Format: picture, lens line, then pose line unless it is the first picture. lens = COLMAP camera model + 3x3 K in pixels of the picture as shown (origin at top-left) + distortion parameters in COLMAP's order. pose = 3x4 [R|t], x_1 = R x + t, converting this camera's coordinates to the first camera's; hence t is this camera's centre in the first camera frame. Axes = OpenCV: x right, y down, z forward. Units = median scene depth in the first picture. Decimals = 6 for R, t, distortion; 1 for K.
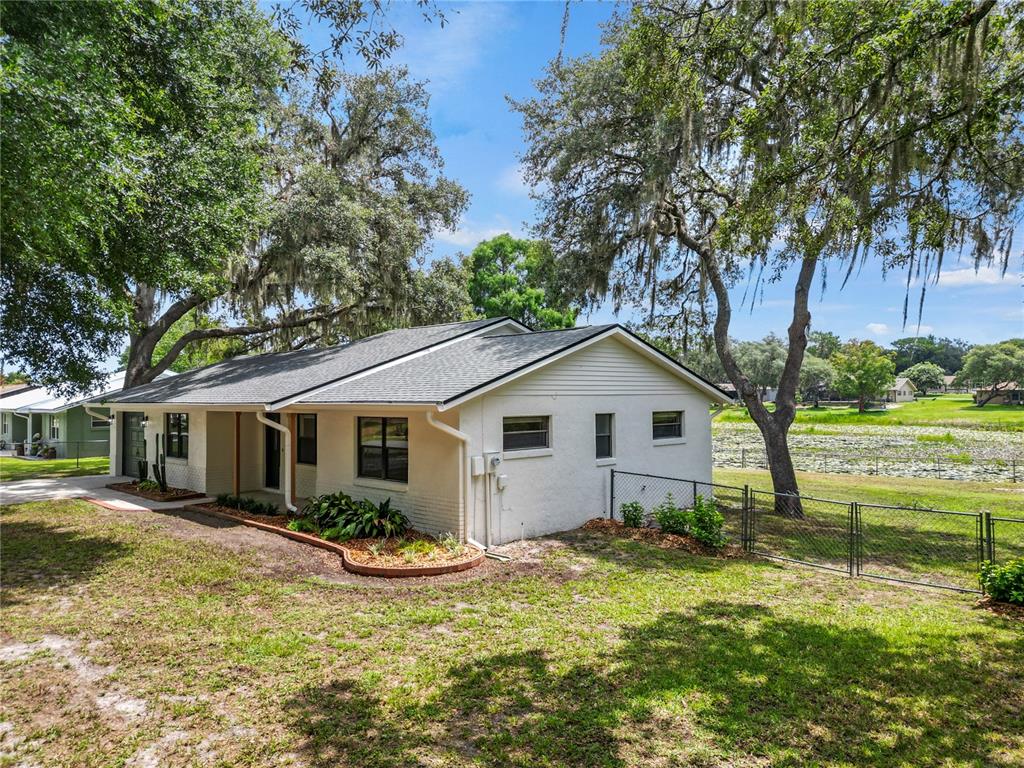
lens RADIAL K [[722.9, 0, 512.0], [0, 722.9, 384.0], [0, 0, 1]] dist [0.066785, -0.061157]
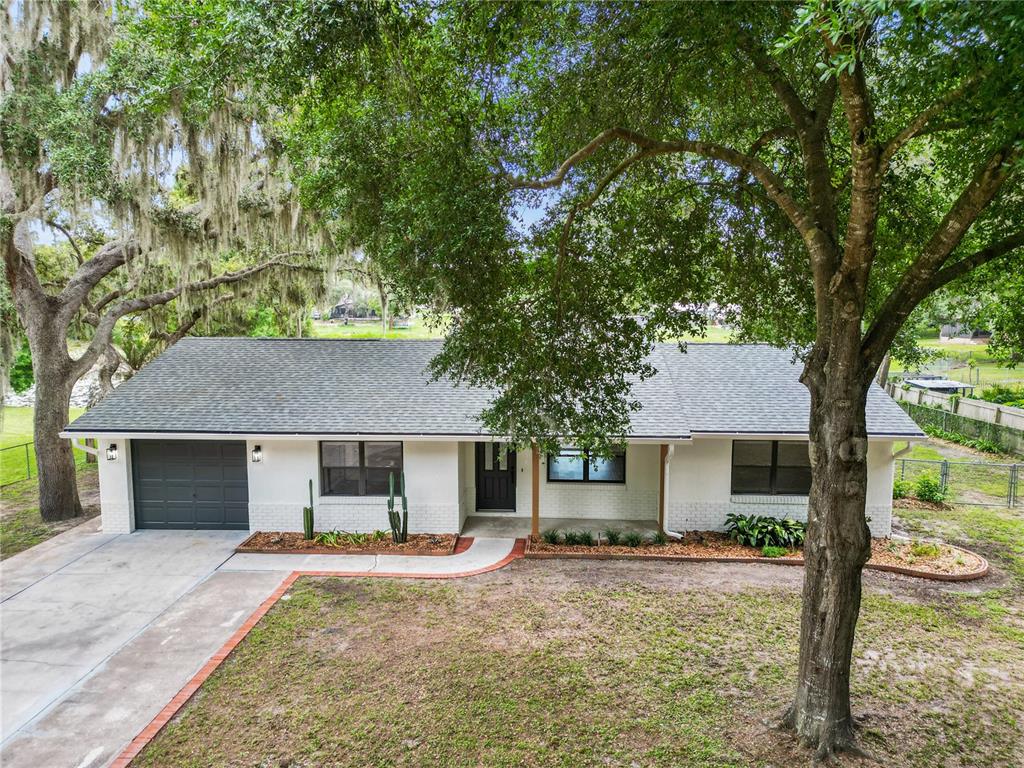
lens RADIAL K [[722.9, 0, 512.0], [0, 722.9, 384.0], [0, 0, 1]] dist [0.066785, -0.061157]
pose [[0.747433, -0.070649, 0.660570, -0.806465], [-0.017288, 0.991924, 0.125649, -0.115675], [-0.664113, -0.105334, 0.740175, 0.304339]]
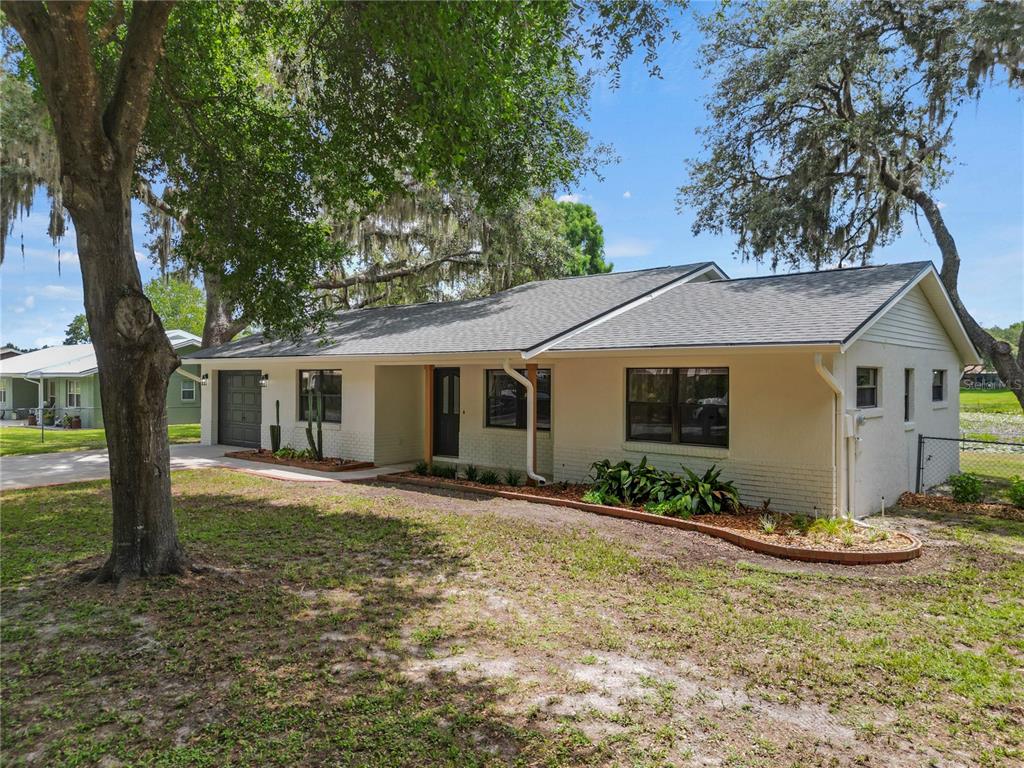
lens RADIAL K [[722.9, 0, 512.0], [0, 722.9, 384.0], [0, 0, 1]] dist [0.066785, -0.061157]
pose [[0.997347, 0.011007, 0.071951, -0.281587], [-0.012900, 0.999582, 0.025890, 0.030509], [-0.071636, -0.026749, 0.997072, 0.130623]]
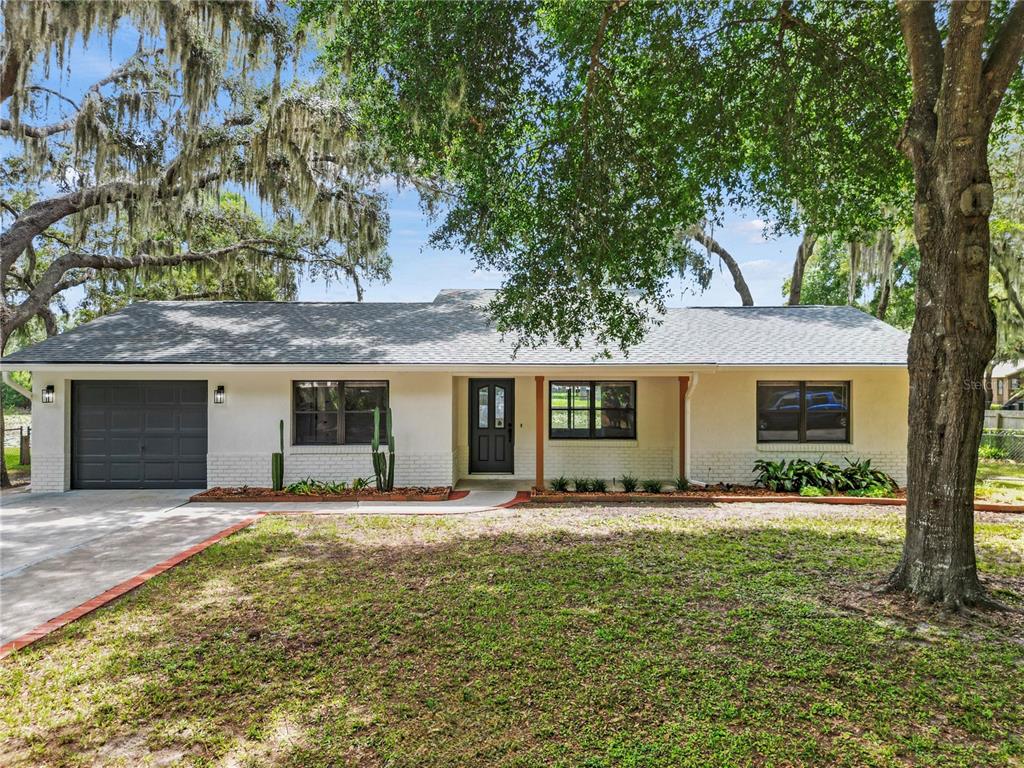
lens RADIAL K [[729.7, 0, 511.6], [0, 729.7, 385.6], [0, 0, 1]] dist [0.052989, -0.045843]
pose [[0.714217, 0.007666, 0.699883, -0.786217], [-0.018450, 0.999799, 0.007877, 0.035239], [-0.699681, -0.018539, 0.714214, 0.373519]]
